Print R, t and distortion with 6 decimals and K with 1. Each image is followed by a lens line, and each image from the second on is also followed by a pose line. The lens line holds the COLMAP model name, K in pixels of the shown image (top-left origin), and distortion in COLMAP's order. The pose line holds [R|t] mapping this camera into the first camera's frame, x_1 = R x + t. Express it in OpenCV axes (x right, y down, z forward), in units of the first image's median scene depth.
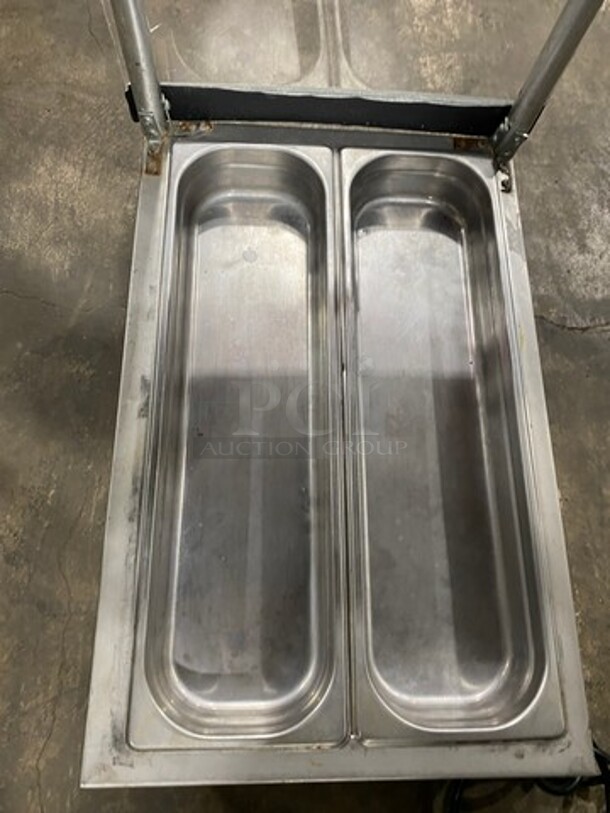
lens RADIAL K [[620.1, 0, 309.7], [0, 620.1, 410.9], [0, 0, 1]] dist [0.008996, -0.002803]
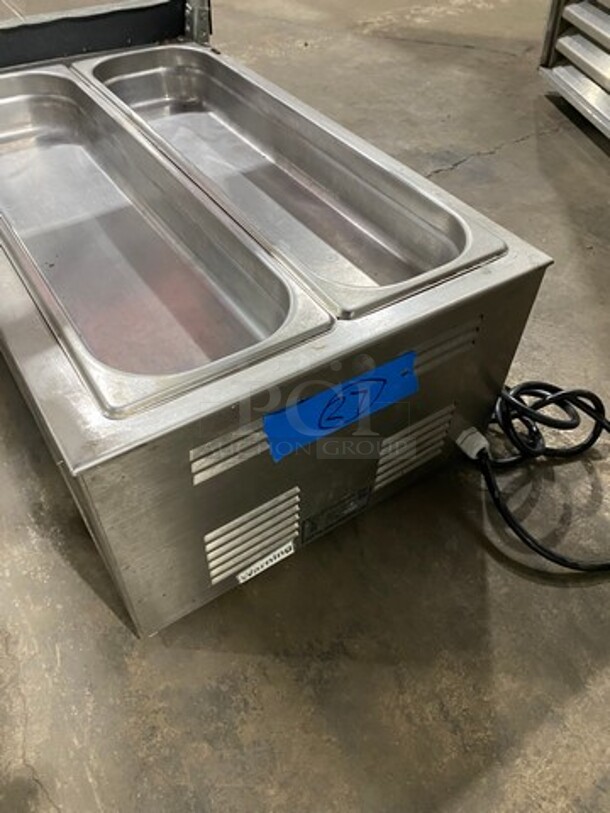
lens RADIAL K [[620.1, 0, 304.8], [0, 620.1, 406.3], [0, 0, 1]] dist [0.008996, -0.002803]
pose [[0.835694, -0.433277, 0.337471, -0.178947], [0.530931, 0.794533, -0.294670, 0.460989], [-0.140458, 0.425427, 0.894026, 0.132078]]
